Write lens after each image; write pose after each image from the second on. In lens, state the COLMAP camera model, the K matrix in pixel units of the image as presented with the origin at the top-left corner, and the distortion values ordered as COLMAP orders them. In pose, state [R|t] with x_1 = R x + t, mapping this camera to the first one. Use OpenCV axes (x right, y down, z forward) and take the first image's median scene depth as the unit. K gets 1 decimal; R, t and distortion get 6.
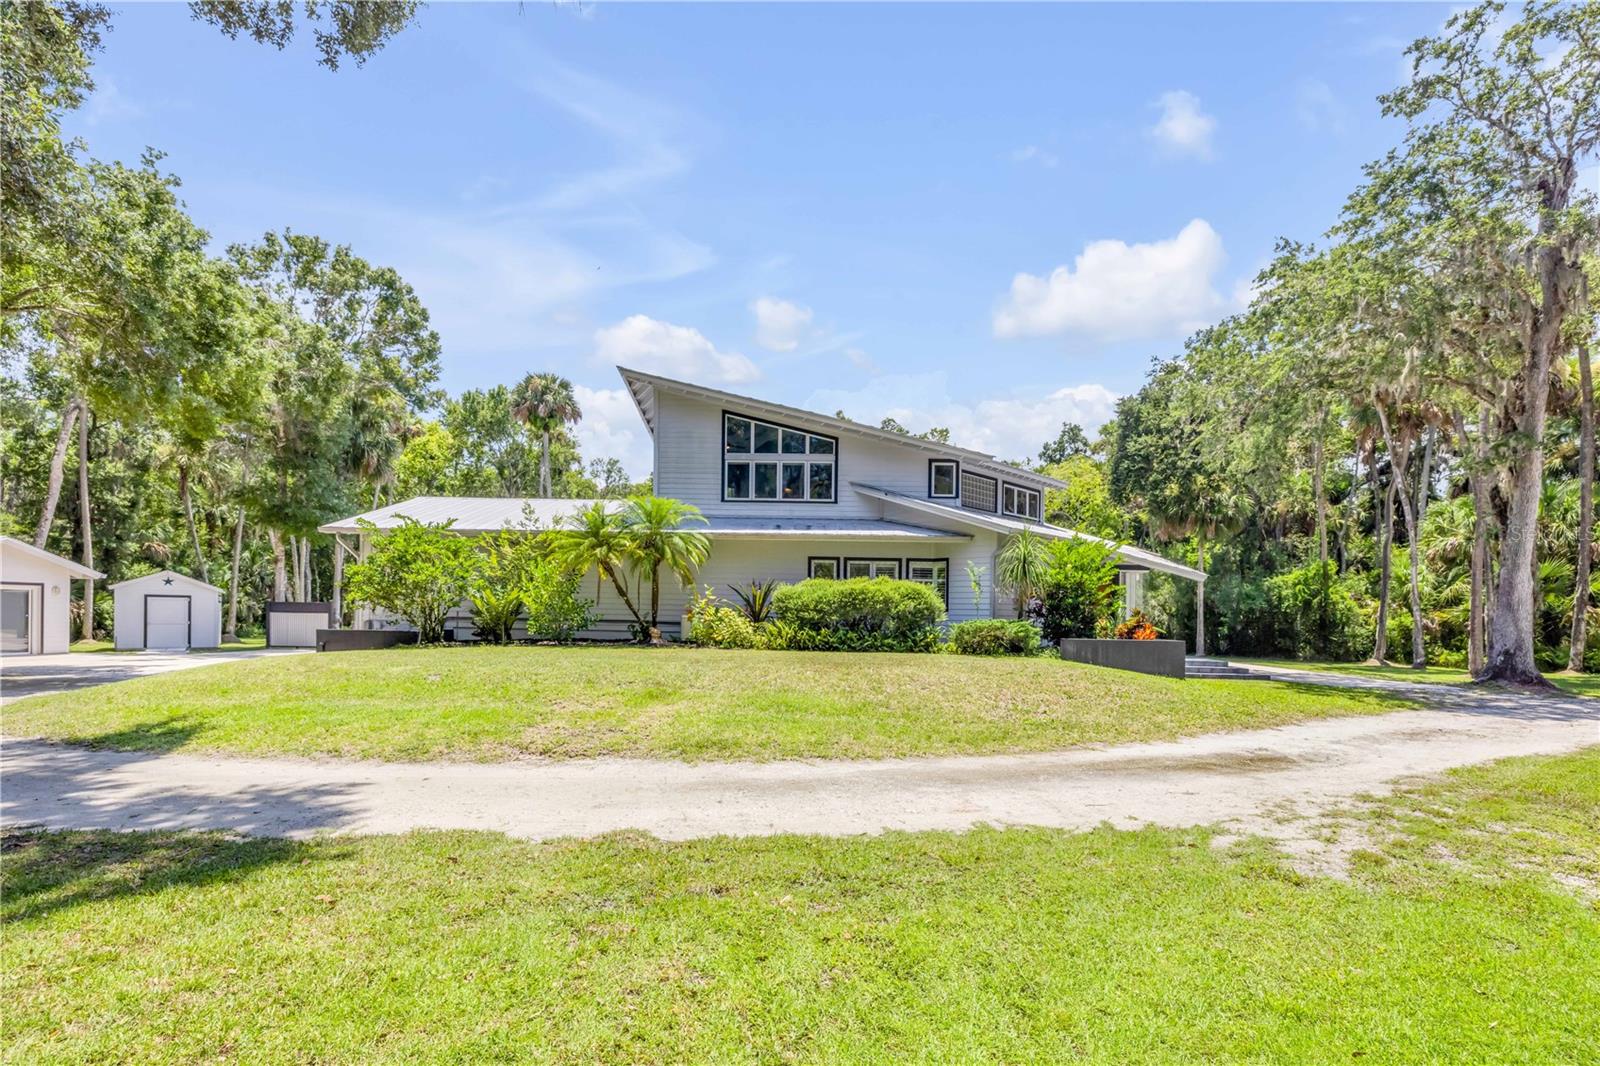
lens RADIAL K [[707.6, 0, 801.8], [0, 707.6, 611.5], [0, 0, 1]] dist [0.001378, -0.000001]
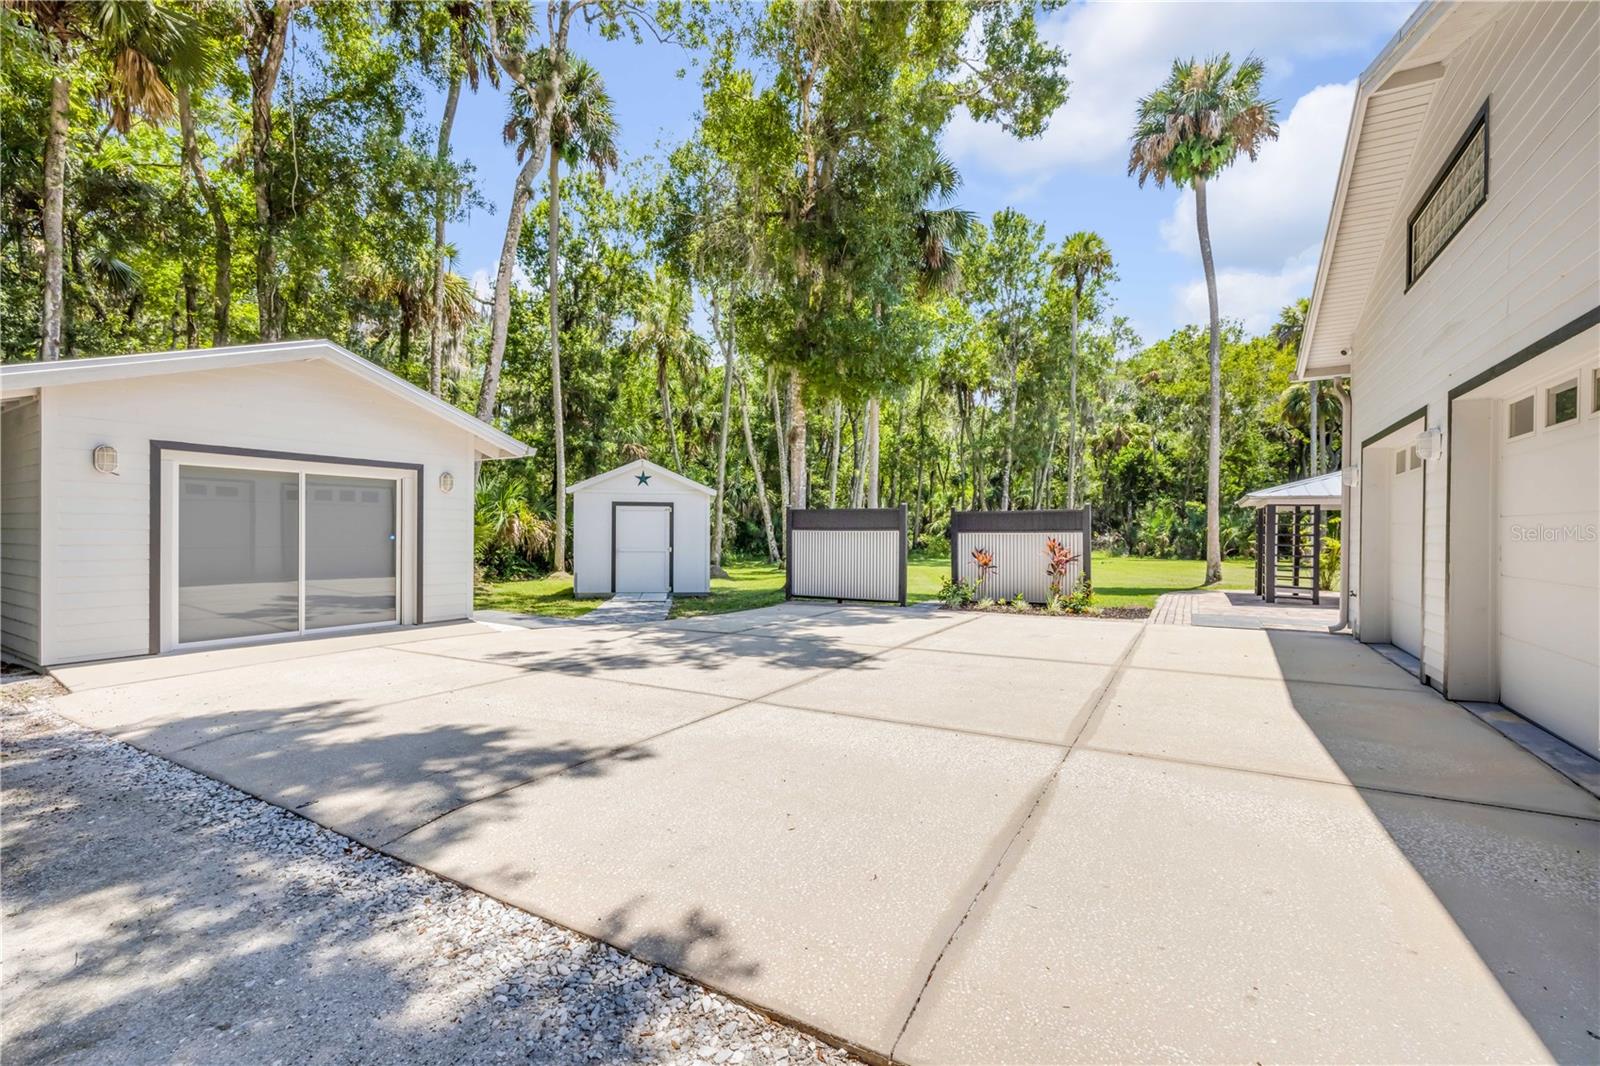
lens RADIAL K [[680.4, 0, 806.3], [0, 680.4, 529.6], [0, 0, 1]] dist [0.000900, 0.000164]
pose [[0.873546, -0.008695, -0.486664, -0.685758], [0.005893, 0.999956, -0.007287, 0.005758], [0.486706, 0.003498, 0.873559, 0.782748]]
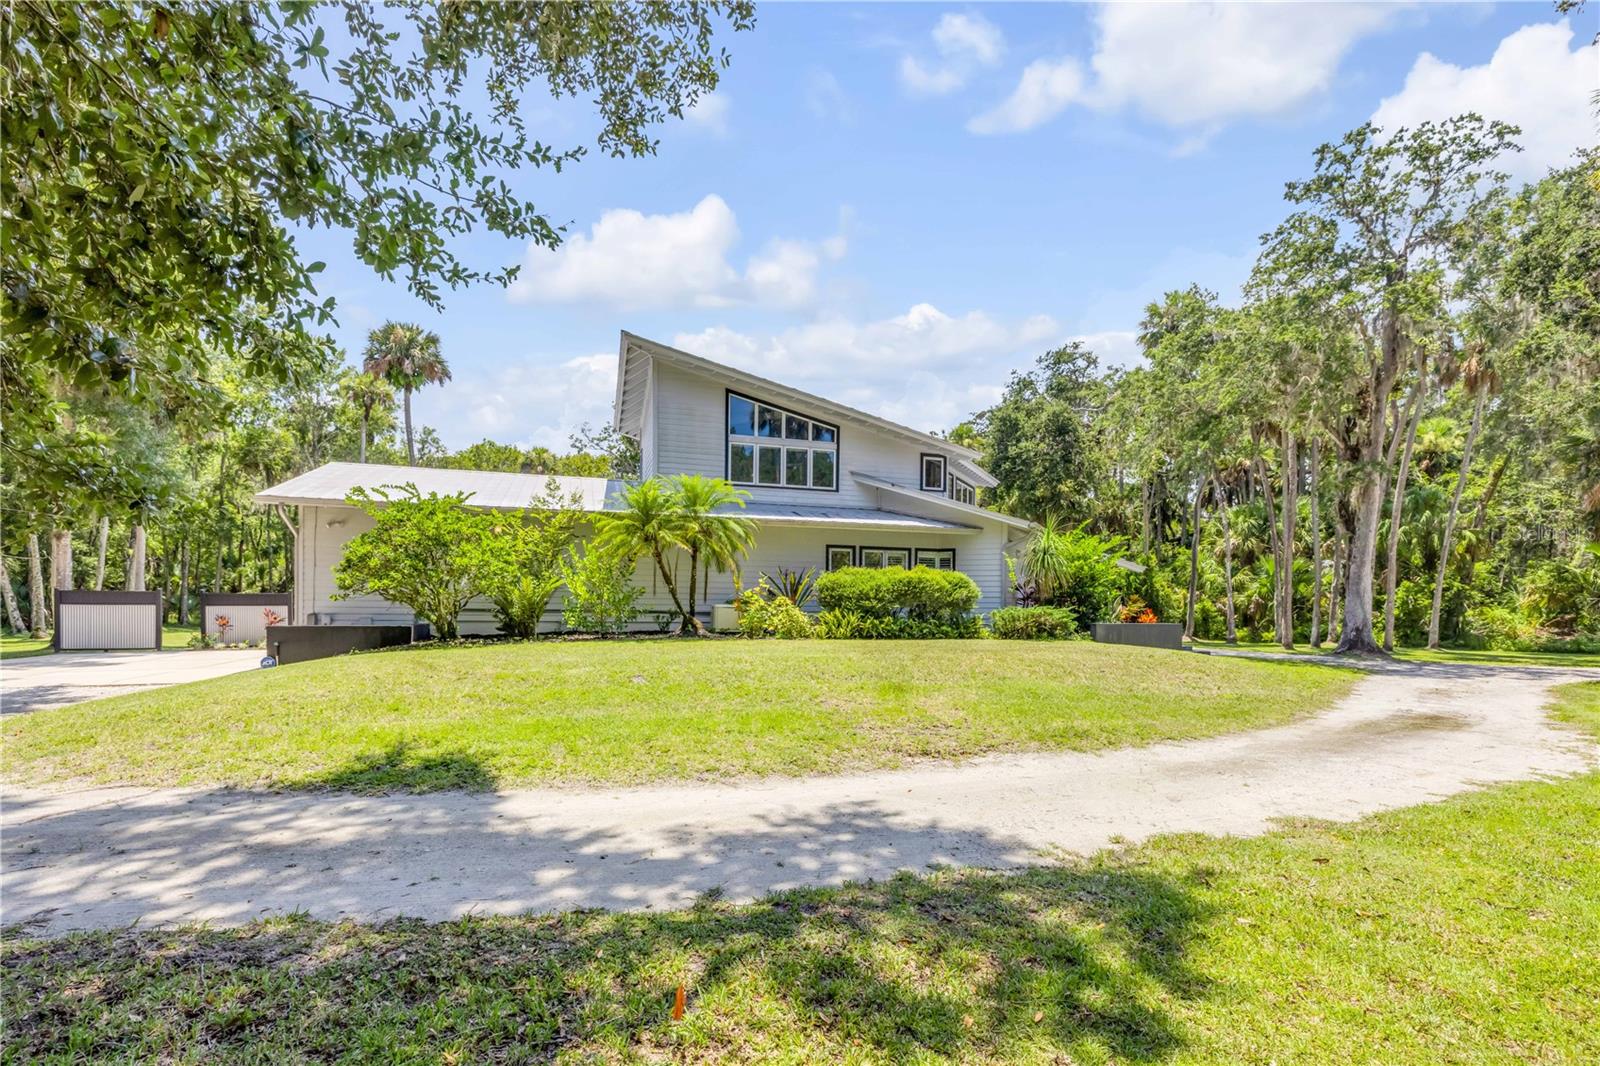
lens RADIAL K [[701.8, 0, 801.7], [0, 701.8, 612.7], [0, 0, 1]] dist [-0.002999, -0.000569]
pose [[0.951339, -0.010609, 0.307965, -0.313237], [0.004344, 0.999770, 0.021021, -0.002804], [-0.308117, -0.018660, 0.951165, 0.066978]]
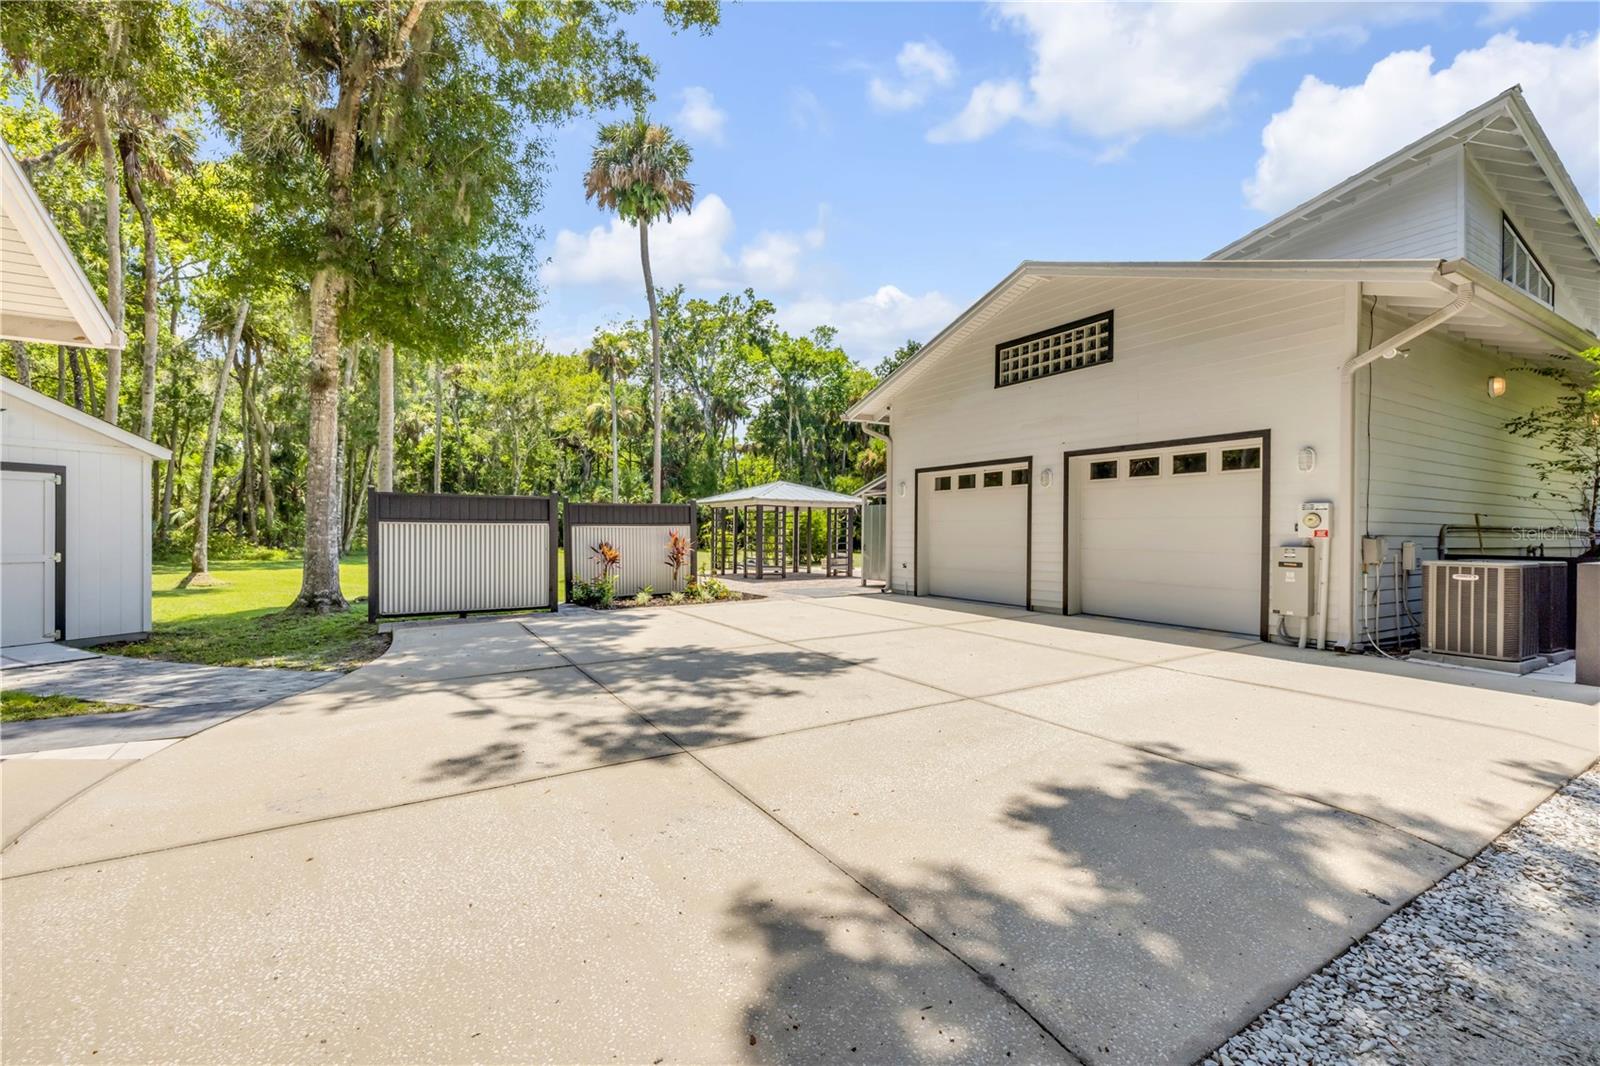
lens RADIAL K [[672.4, 0, 796.9], [0, 672.4, 527.6], [0, 0, 1]] dist [-0.001270, -0.000639]
pose [[0.847355, -0.005410, 0.530999, -1.013406], [0.002707, 0.999979, 0.005868, 0.003622], [-0.531020, -0.003535, 0.847352, 0.820772]]
